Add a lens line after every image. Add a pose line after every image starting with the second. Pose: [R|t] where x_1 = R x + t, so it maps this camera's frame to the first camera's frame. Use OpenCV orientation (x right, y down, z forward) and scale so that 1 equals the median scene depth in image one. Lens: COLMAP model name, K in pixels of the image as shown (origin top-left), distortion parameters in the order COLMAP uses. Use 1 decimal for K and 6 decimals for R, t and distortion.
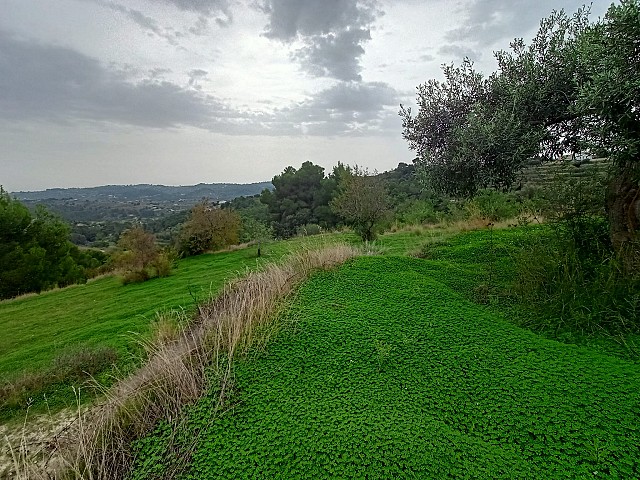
lens RADIAL K [[287.6, 0, 324.3], [0, 287.6, 237.6], [0, 0, 1]] dist [-0.006326, 0.003188]
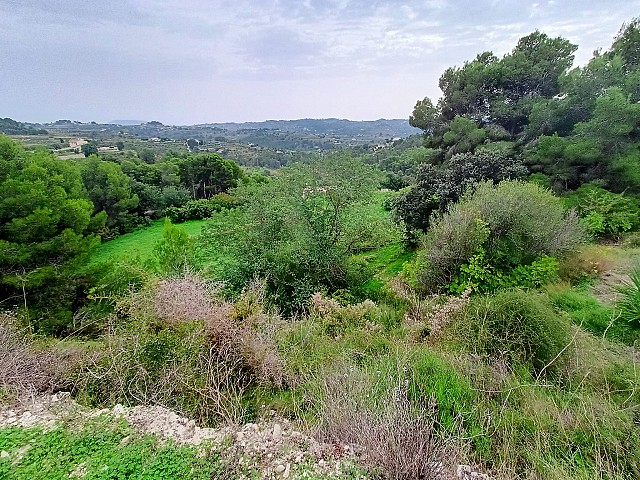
lens RADIAL K [[287.6, 0, 325.5], [0, 287.6, 241.7], [0, 0, 1]] dist [-0.006326, 0.003188]
pose [[0.836790, 0.231698, -0.496083, -0.083231], [-0.120807, 0.961850, 0.245459, -0.058529], [0.534030, -0.145467, 0.832857, 1.014590]]
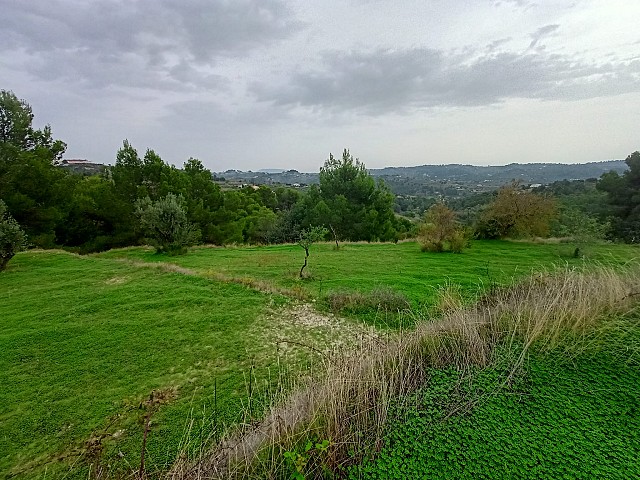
lens RADIAL K [[287.6, 0, 321.9], [0, 287.6, 241.4], [0, 0, 1]] dist [-0.006326, 0.003188]
pose [[0.564752, 0.213665, -0.797122, -0.002991], [-0.149696, 0.976402, 0.155662, 0.002972], [0.811571, 0.031416, 0.583409, -0.010584]]
